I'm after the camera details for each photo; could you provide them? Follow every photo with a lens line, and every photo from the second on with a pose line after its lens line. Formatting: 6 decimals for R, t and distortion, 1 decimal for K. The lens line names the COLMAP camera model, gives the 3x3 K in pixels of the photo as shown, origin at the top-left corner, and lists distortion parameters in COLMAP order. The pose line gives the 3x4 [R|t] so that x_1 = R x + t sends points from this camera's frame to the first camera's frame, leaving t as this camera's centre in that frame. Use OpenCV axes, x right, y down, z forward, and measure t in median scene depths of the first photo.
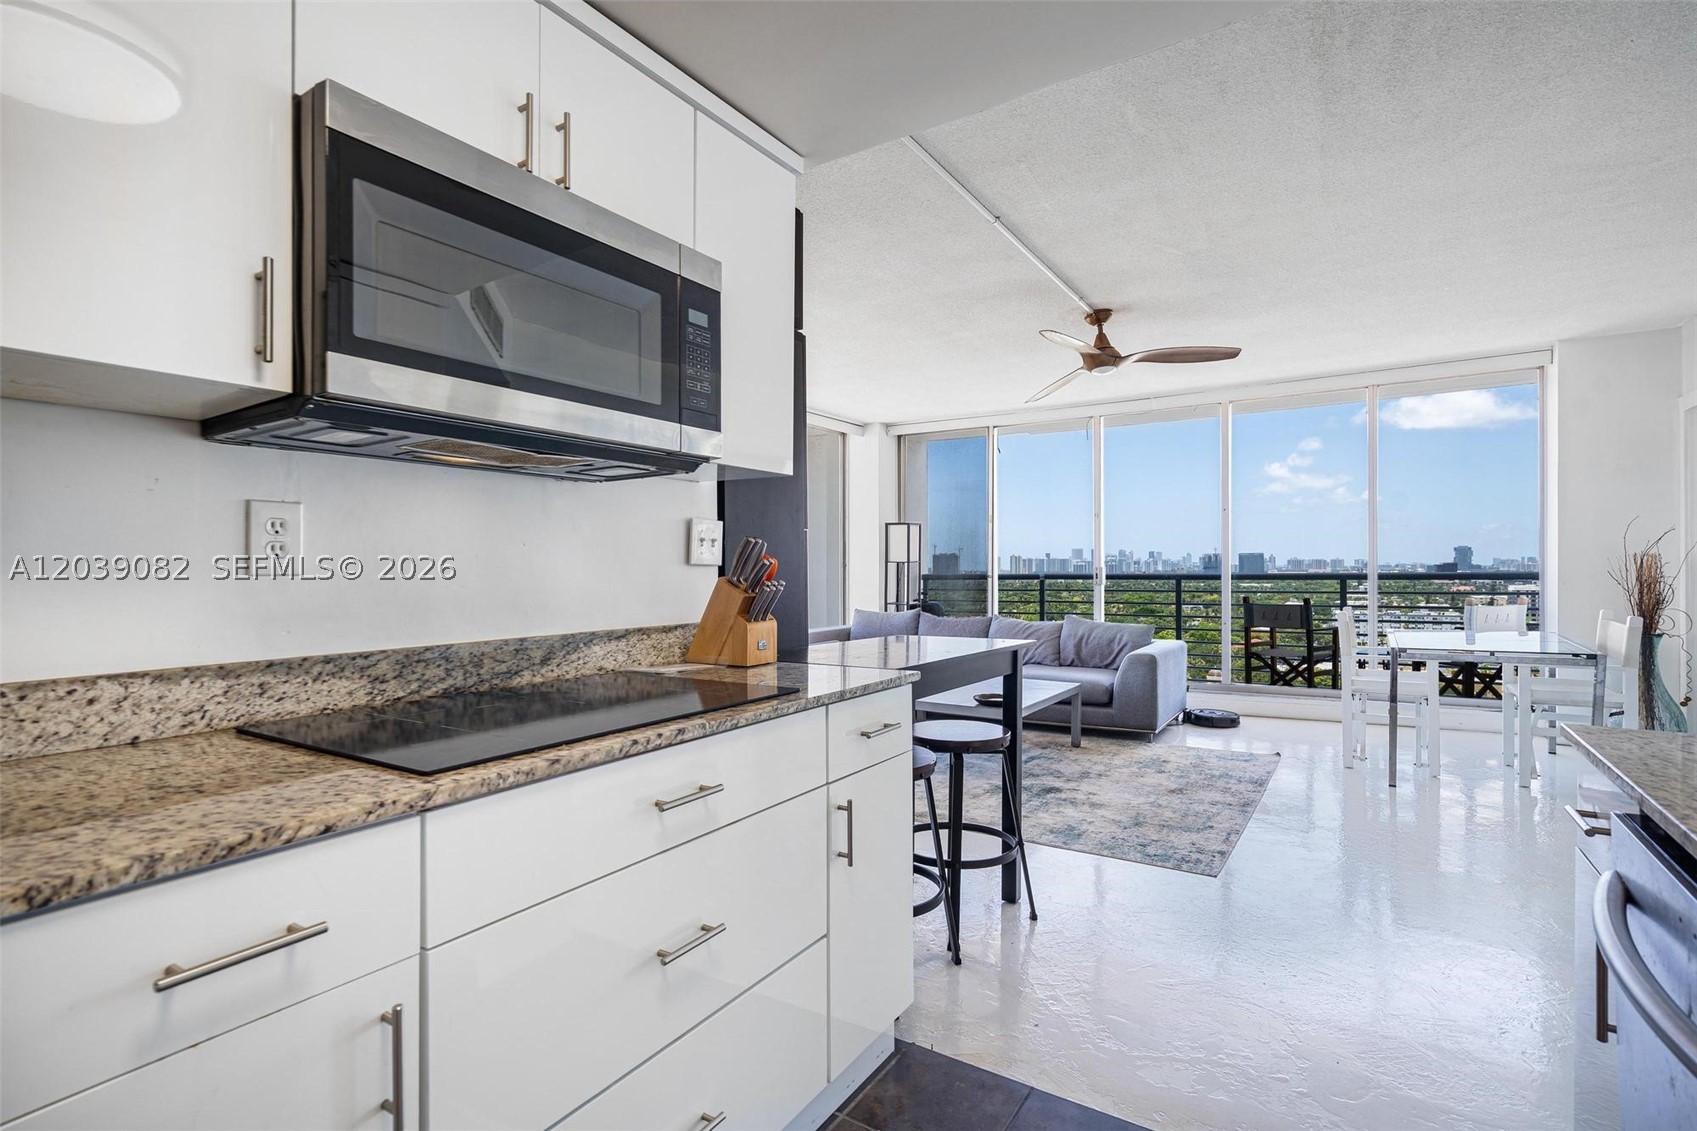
lens RADIAL K [[805.6, 0, 849.8], [0, 805.6, 562.9], [0, 0, 1]] dist [-0.001435, -0.000204]
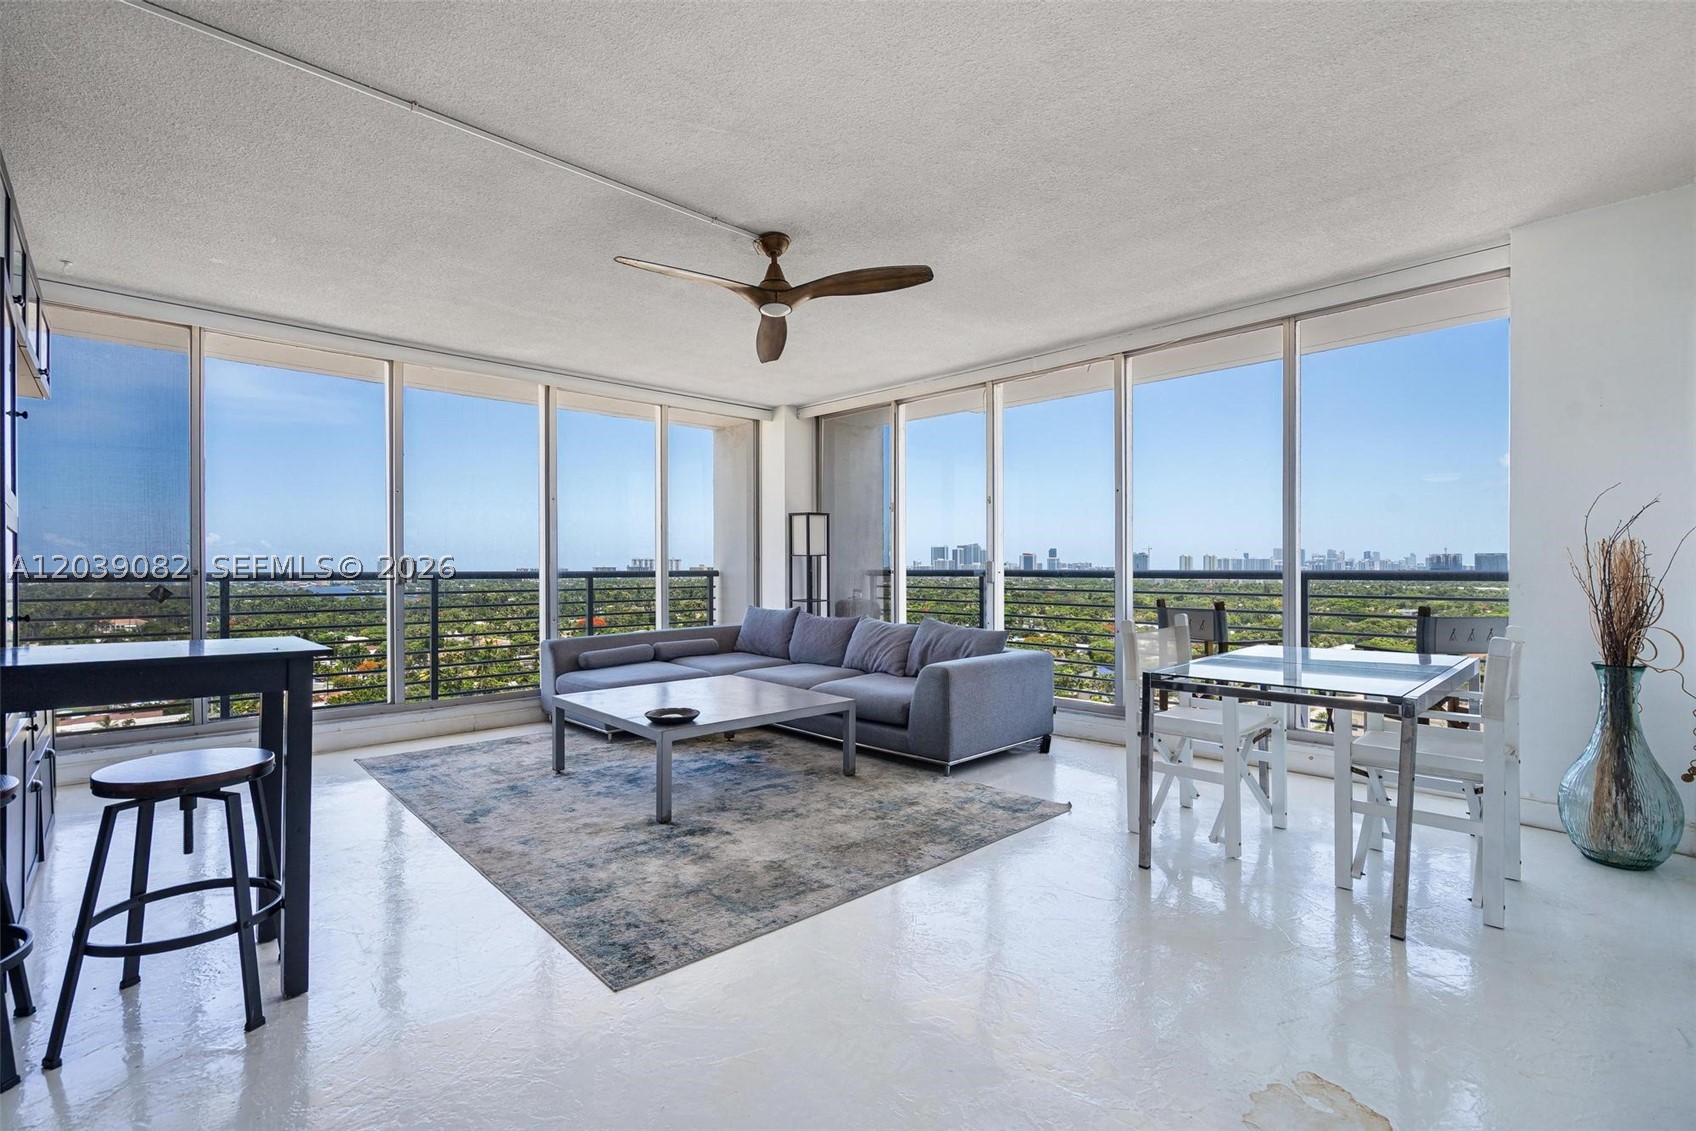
lens RADIAL K [[766.9, 0, 845.5], [0, 766.9, 567.5], [0, 0, 1]] dist [-0.010748, 0.000187]
pose [[0.970983, 0.007055, -0.239044, 0.450595], [-0.005125, 0.999949, 0.008697, 0.006673], [0.239093, -0.007220, 0.970970, 0.224675]]
